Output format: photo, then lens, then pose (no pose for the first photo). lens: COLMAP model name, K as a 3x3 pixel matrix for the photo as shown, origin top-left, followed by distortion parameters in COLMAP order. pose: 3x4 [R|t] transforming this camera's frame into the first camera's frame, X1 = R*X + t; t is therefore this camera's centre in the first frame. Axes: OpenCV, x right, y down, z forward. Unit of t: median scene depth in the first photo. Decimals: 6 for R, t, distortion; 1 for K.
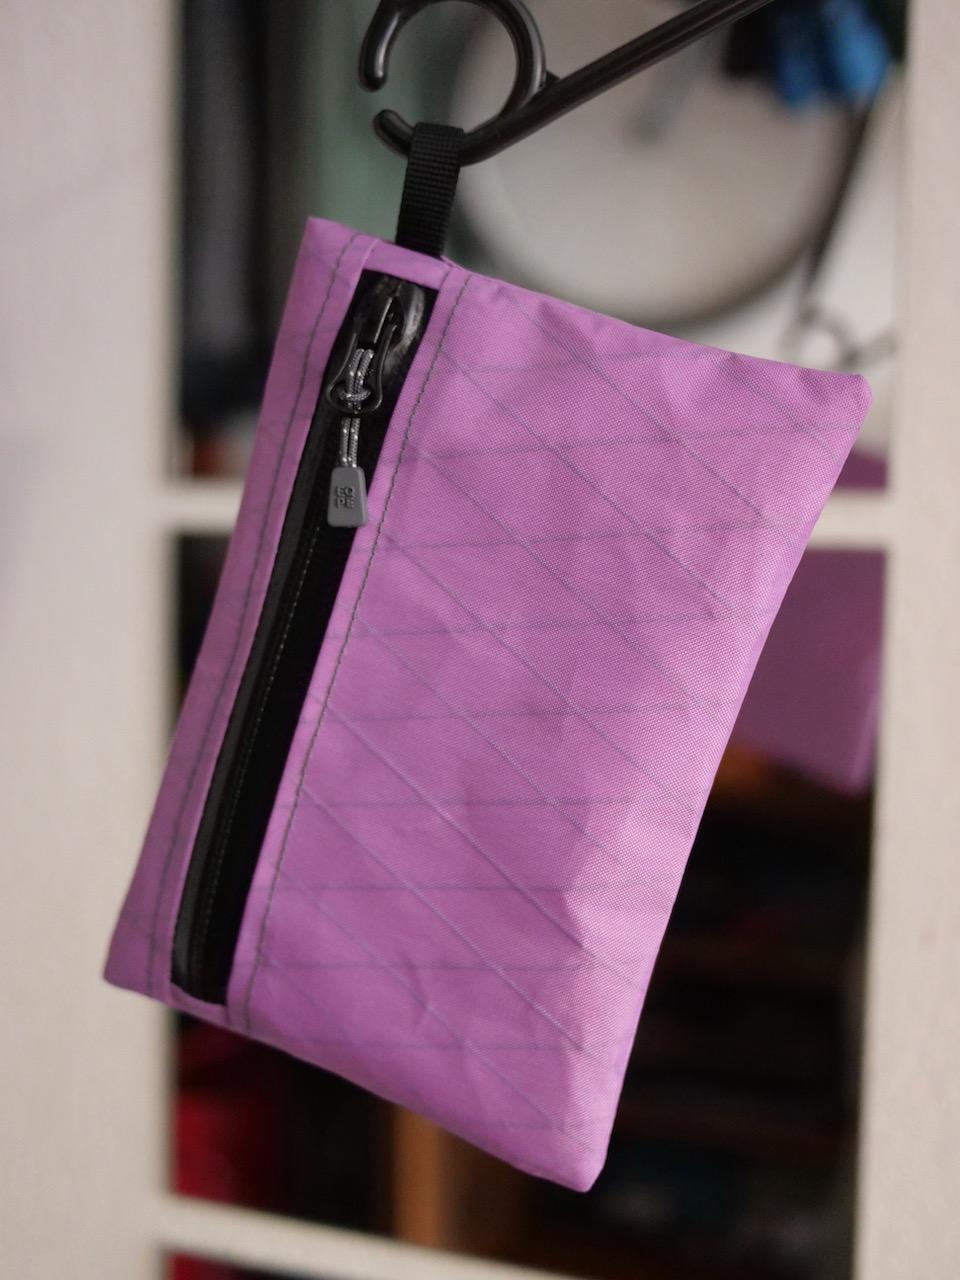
lens RADIAL K [[1511.5, 0, 475.4], [0, 1511.5, 635.0], [0, 0, 1]] dist [-0.012055, 0.000000]
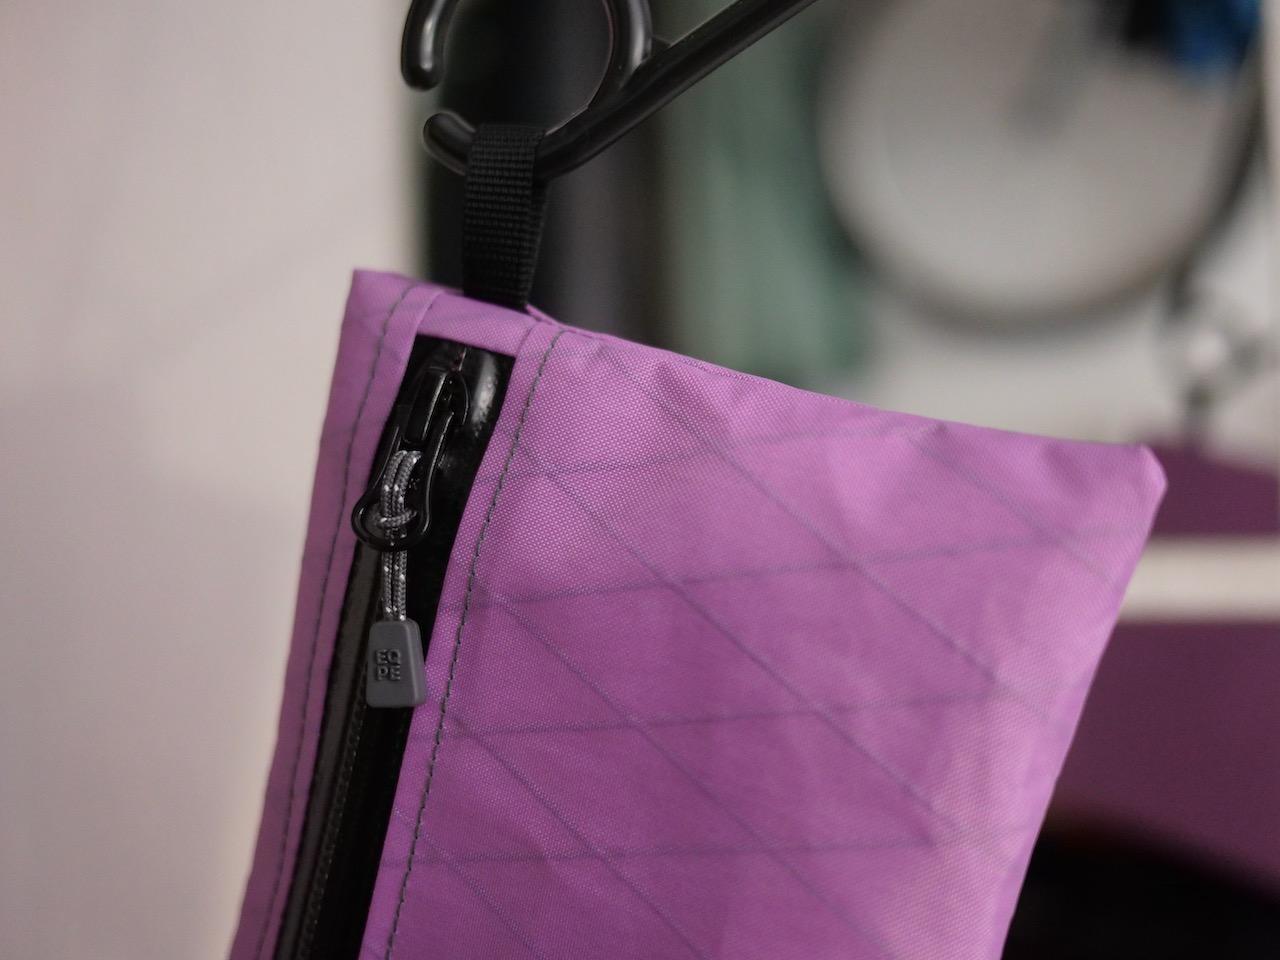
lens RADIAL K [[1511.5, 0, 646.6], [0, 1511.5, 483.3], [0, 0, 1]] dist [-0.012055, 0.000000]
pose [[0.984731, -0.061265, -0.162945, 0.146672], [0.045781, 0.994217, -0.097142, -0.100984], [0.167955, 0.088199, 0.981841, 0.334283]]
